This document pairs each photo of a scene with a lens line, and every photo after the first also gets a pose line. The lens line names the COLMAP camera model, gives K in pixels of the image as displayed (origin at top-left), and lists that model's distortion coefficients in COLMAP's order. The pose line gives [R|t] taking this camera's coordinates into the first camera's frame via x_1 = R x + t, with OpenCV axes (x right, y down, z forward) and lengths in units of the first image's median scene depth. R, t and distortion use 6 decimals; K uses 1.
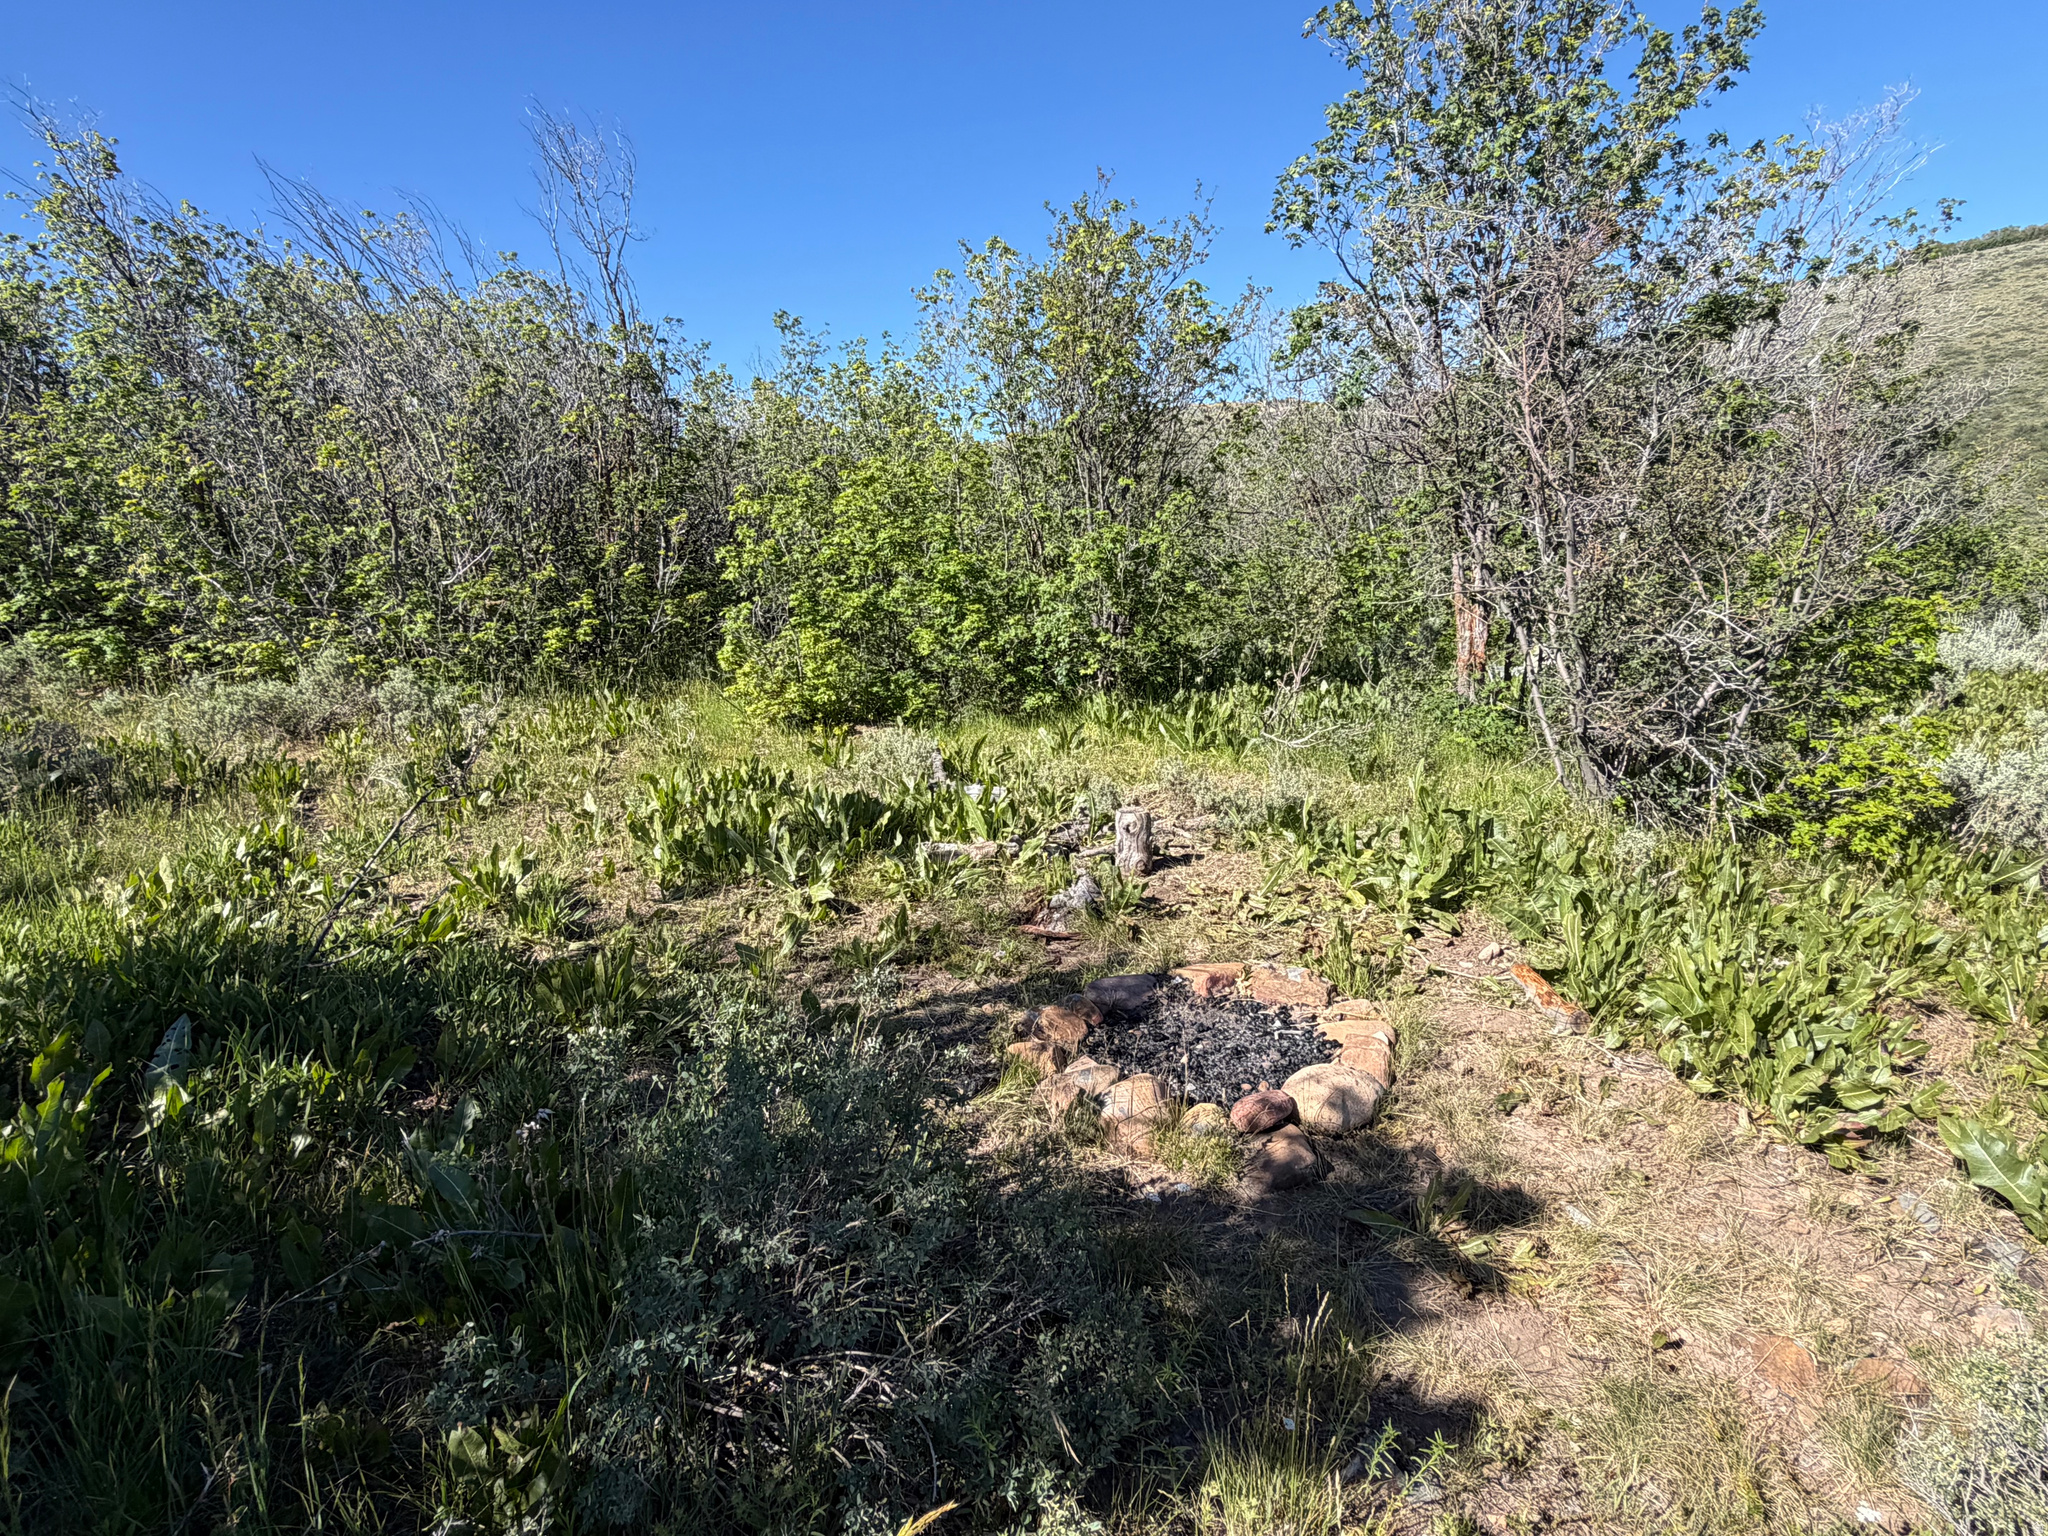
lens RADIAL K [[1135.1, 0, 1024.0], [0, 1135.1, 768.0], [0, 0, 1]] dist [0.003100, -0.002410]
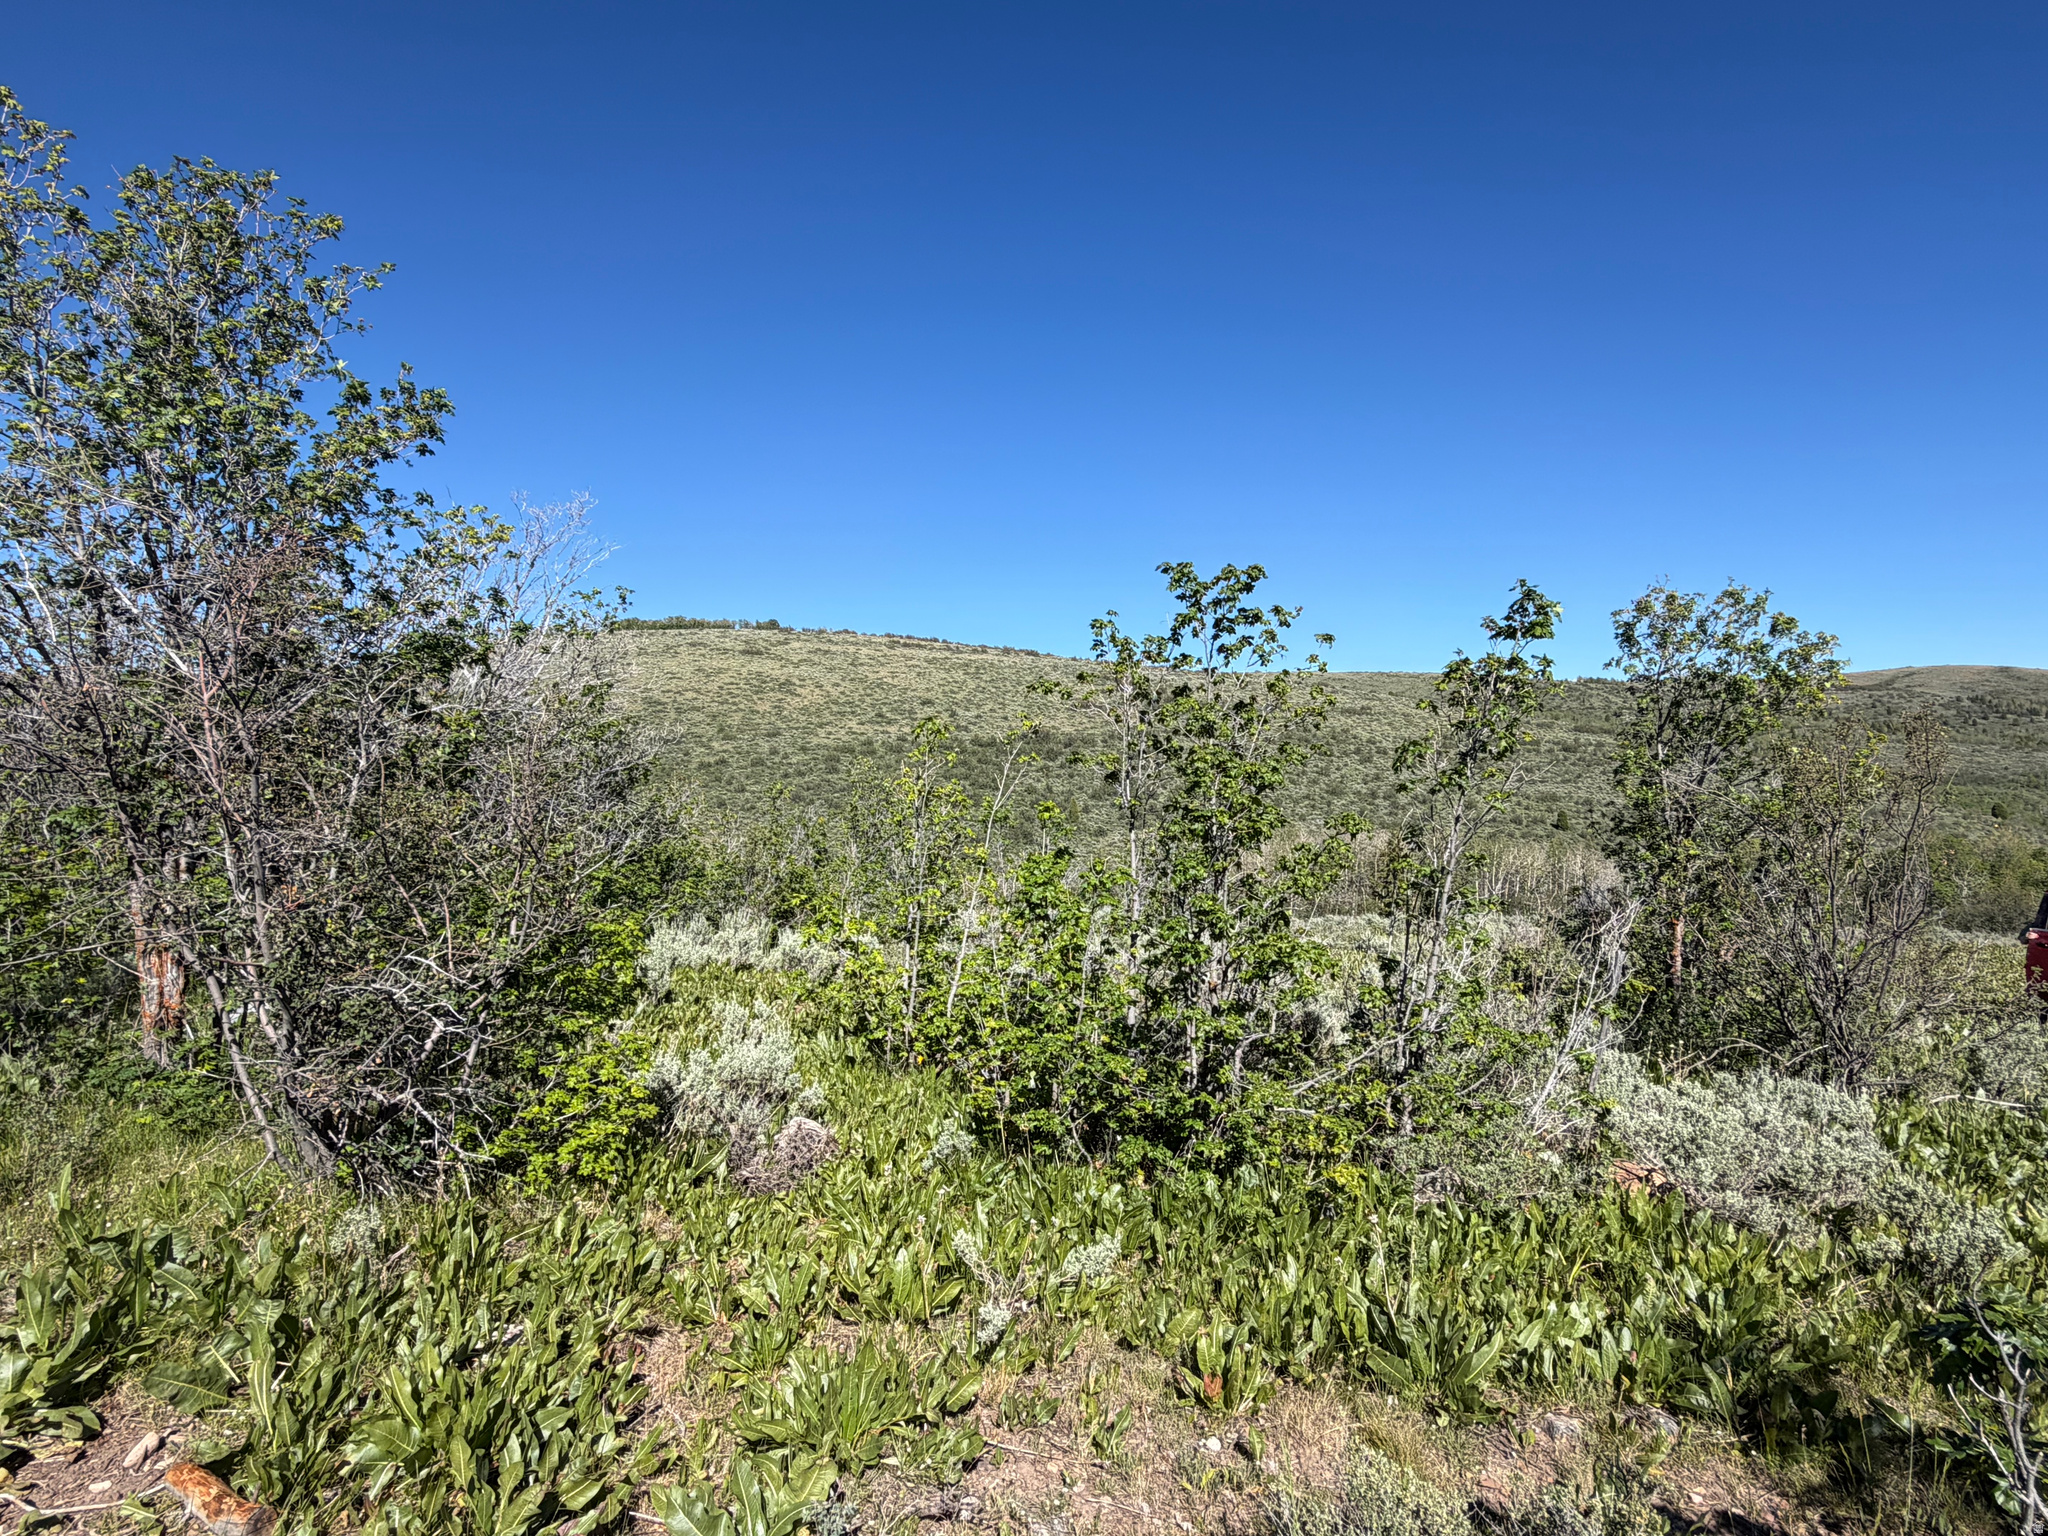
lens RADIAL K [[1135.1, 0, 1021.4], [0, 1135.1, 767.9], [0, 0, 1]] dist [0.003100, -0.002410]
pose [[0.559886, 0.064573, 0.826050, 0.085744], [0.153870, 0.971514, -0.180235, -0.037740], [-0.814157, 0.228015, 0.534001, 0.052834]]
